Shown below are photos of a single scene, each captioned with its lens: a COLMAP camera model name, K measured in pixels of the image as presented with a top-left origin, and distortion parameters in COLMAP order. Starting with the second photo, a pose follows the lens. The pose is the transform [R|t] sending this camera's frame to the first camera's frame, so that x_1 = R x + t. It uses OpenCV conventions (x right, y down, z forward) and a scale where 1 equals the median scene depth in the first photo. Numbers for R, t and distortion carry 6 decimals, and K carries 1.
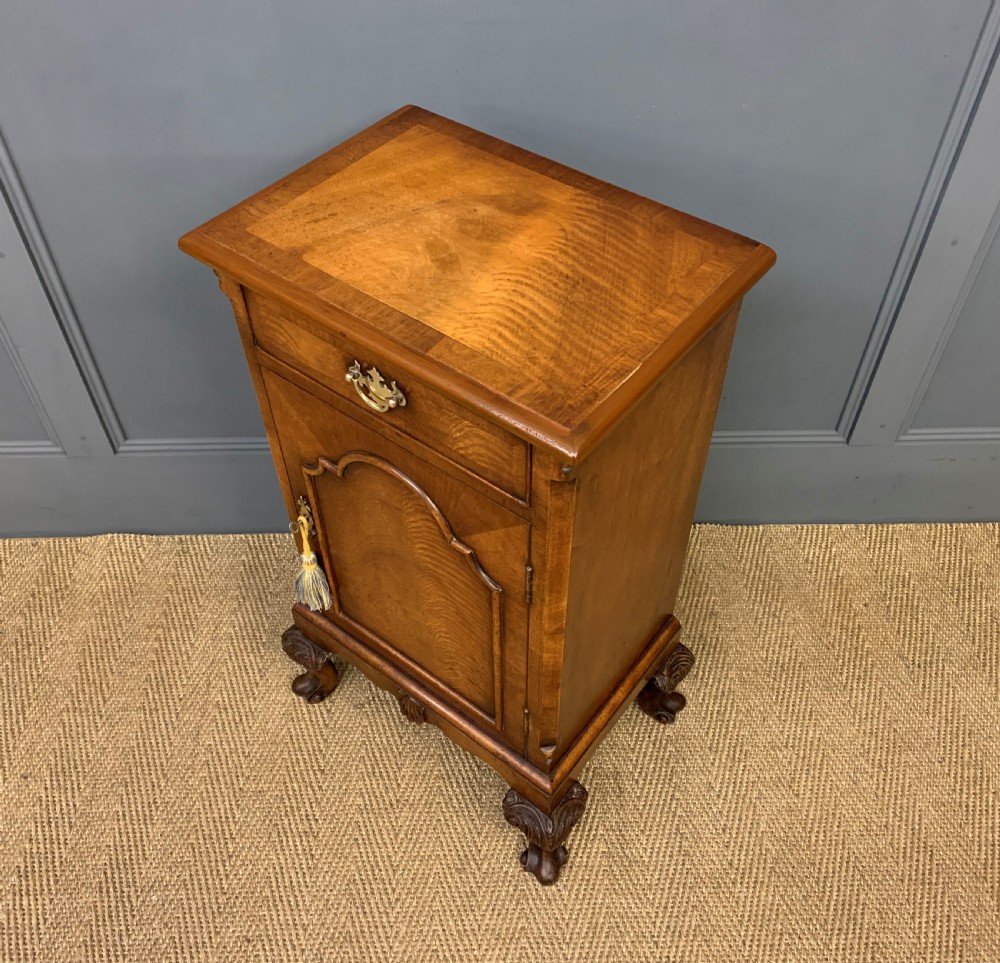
lens RADIAL K [[992.6, 0, 500.9], [0, 992.6, 459.8], [0, 0, 1]] dist [0.019618, 0.000000]
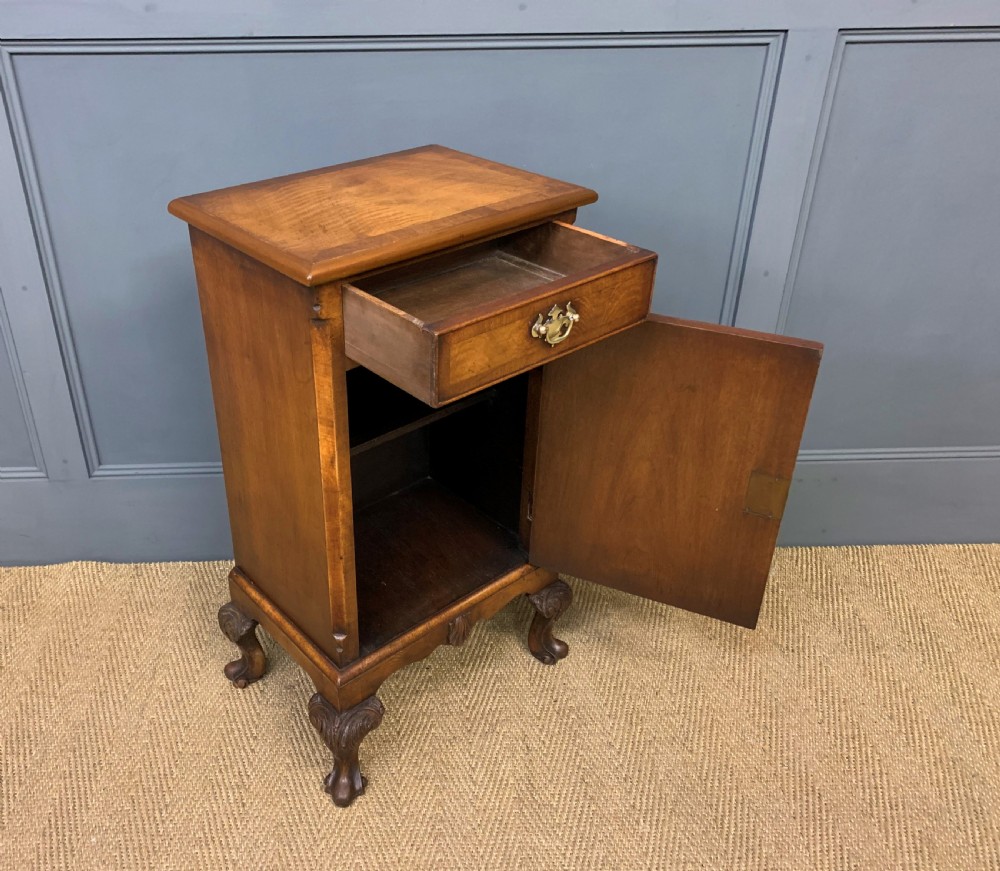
lens RADIAL K [[922.4, 0, 417.3], [0, 922.4, 403.4], [0, 0, 1]] dist [0.020511, 0.000000]
pose [[0.999936, -0.011242, 0.000886, 0.001943], [0.010965, 0.951004, -0.308984, 0.275553], [0.002631, 0.308974, 0.951067, -0.076483]]
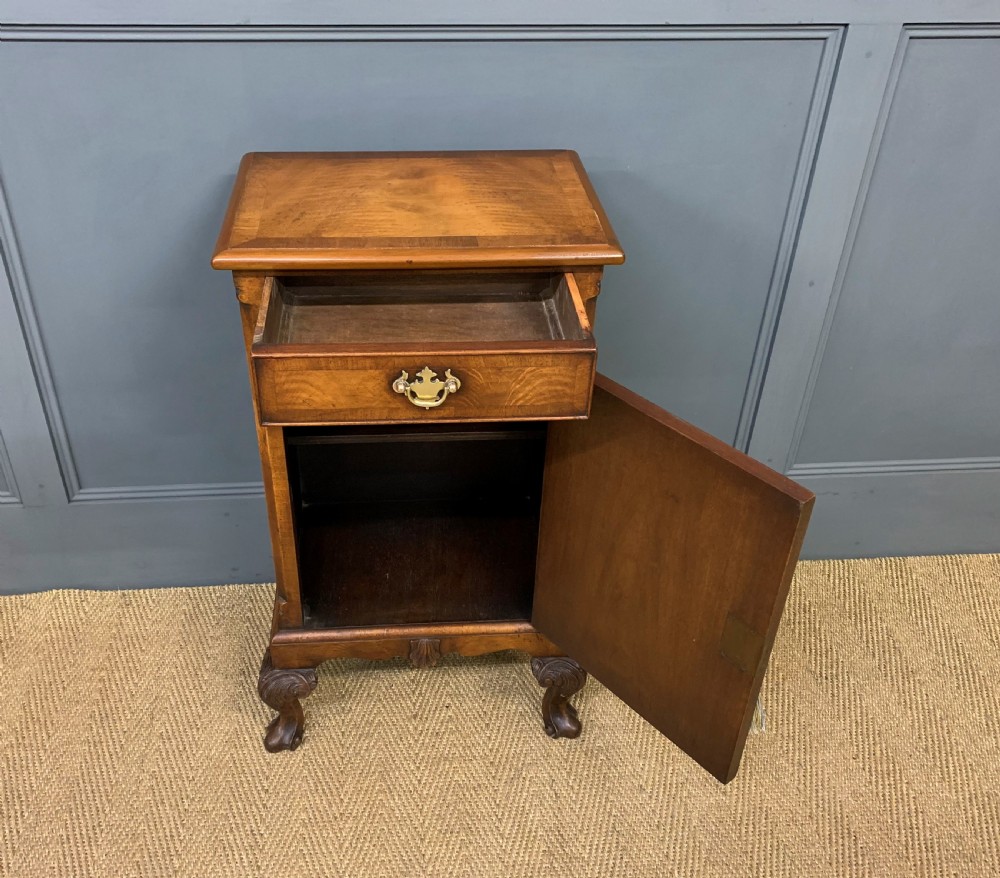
lens RADIAL K [[995.3, 0, 455.3], [0, 995.3, 426.4], [0, 0, 1]] dist [0.020881, 0.000000]
pose [[0.998226, -0.019881, 0.056123, -0.035042], [0.031719, 0.975279, -0.218689, 0.175692], [-0.050388, 0.220081, 0.974179, -0.089881]]
